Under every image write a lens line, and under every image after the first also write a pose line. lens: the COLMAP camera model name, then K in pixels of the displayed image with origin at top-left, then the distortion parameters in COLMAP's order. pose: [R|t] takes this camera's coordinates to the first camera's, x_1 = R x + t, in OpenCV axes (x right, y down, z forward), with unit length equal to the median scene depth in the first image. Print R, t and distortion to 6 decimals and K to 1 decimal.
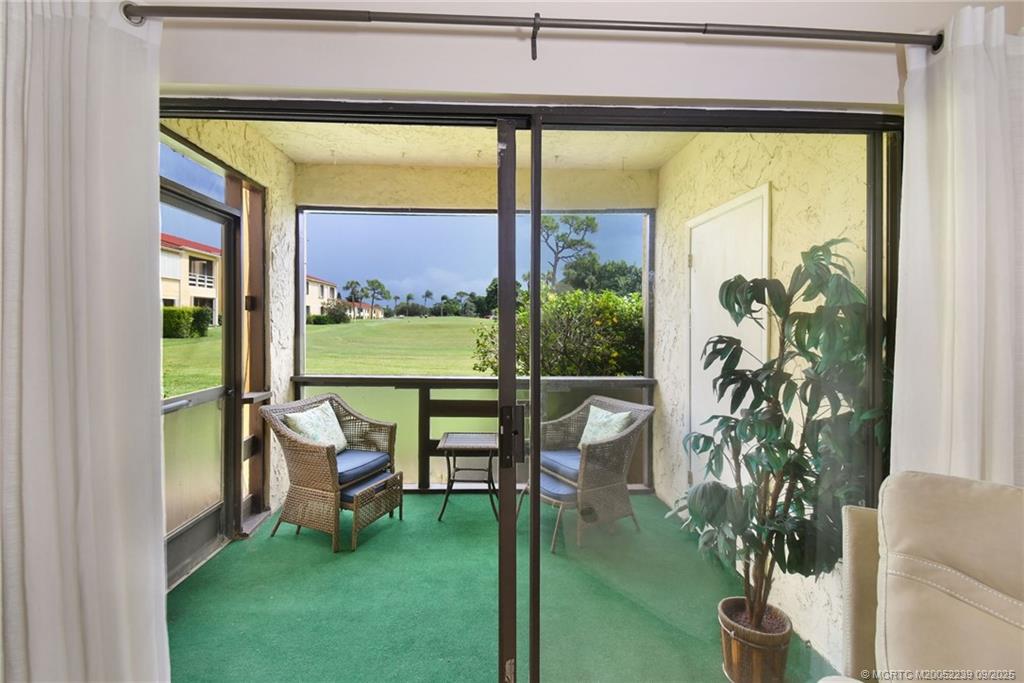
lens RADIAL K [[464.8, 0, 502.8], [0, 464.8, 323.4], [0, 0, 1]] dist [0.007595, -0.011019]
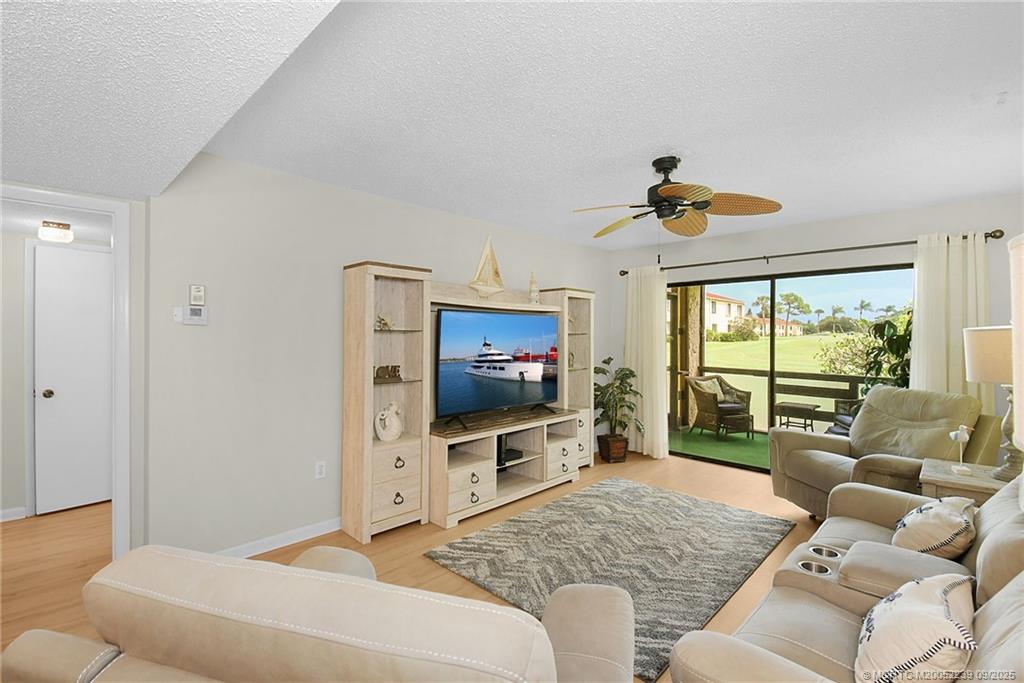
lens RADIAL K [[464.8, 0, 501.9], [0, 464.8, 335.8], [0, 0, 1]] dist [0.007595, -0.011019]
pose [[0.675095, -0.002169, -0.737727, 0.451471], [-0.005175, 0.999957, -0.007676, 0.001791], [0.737712, 0.008999, 0.675055, -0.976649]]
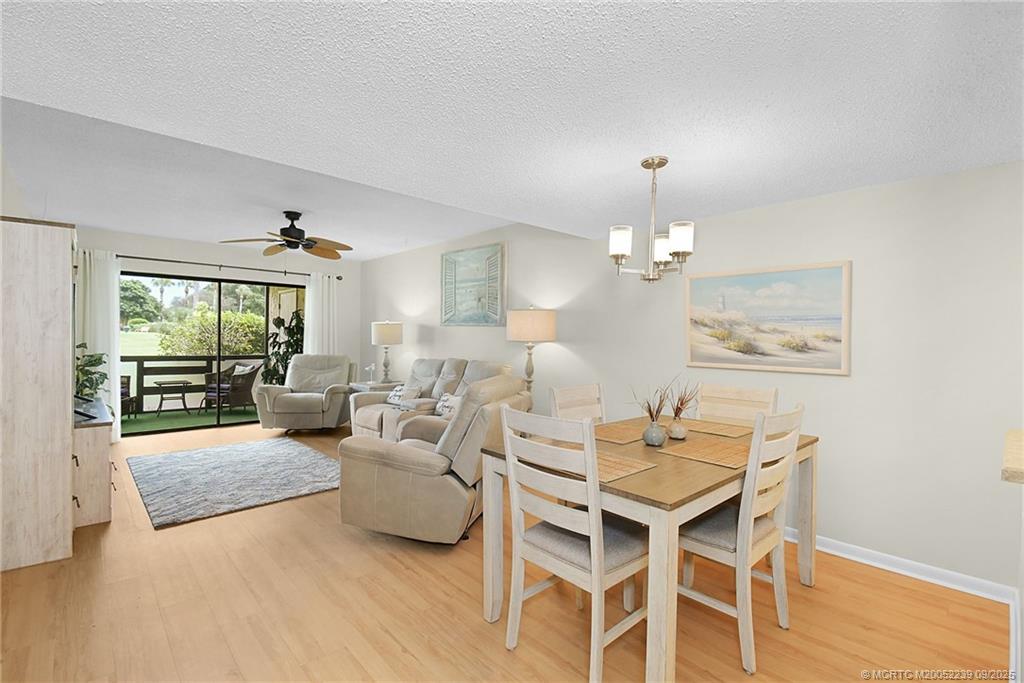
lens RADIAL K [[464.8, 0, 511.6], [0, 464.8, 335.9], [0, 0, 1]] dist [0.007595, -0.011019]
pose [[0.759972, 0.005162, 0.649936, -0.256630], [-0.004666, 0.999986, -0.002487, 0.029214], [-0.649939, -0.001142, 0.759985, -1.544670]]
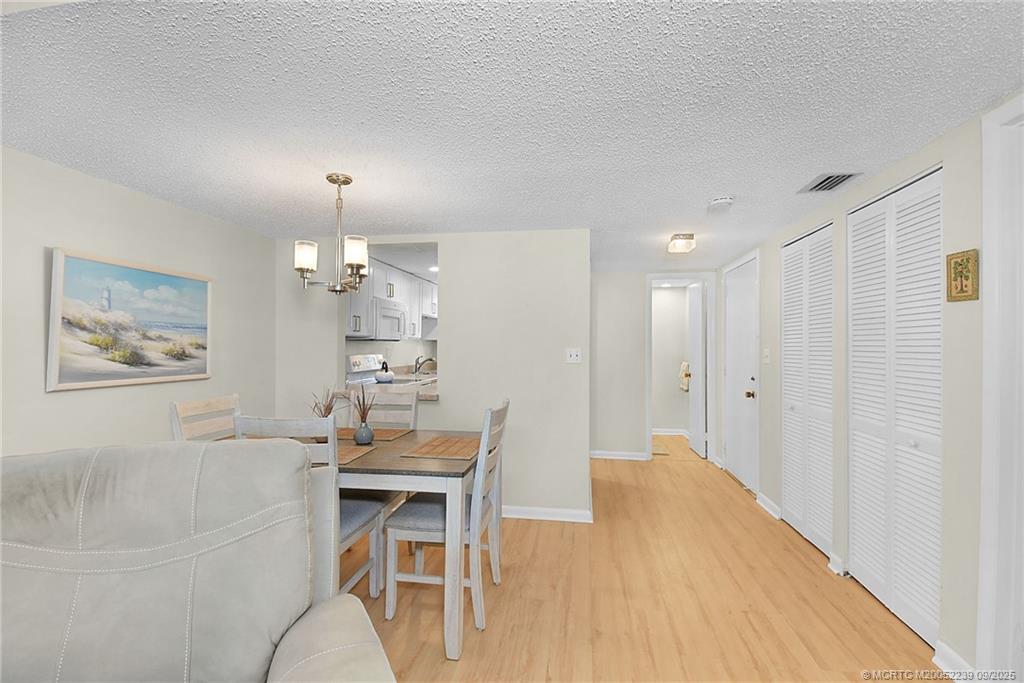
lens RADIAL K [[464.8, 0, 508.4], [0, 464.8, 344.0], [0, 0, 1]] dist [0.007595, -0.011019]
pose [[-0.976103, -0.005185, 0.217246, -0.080097], [-0.006052, 0.999976, -0.003326, 0.024662], [-0.217223, -0.004561, -0.976111, -0.625813]]
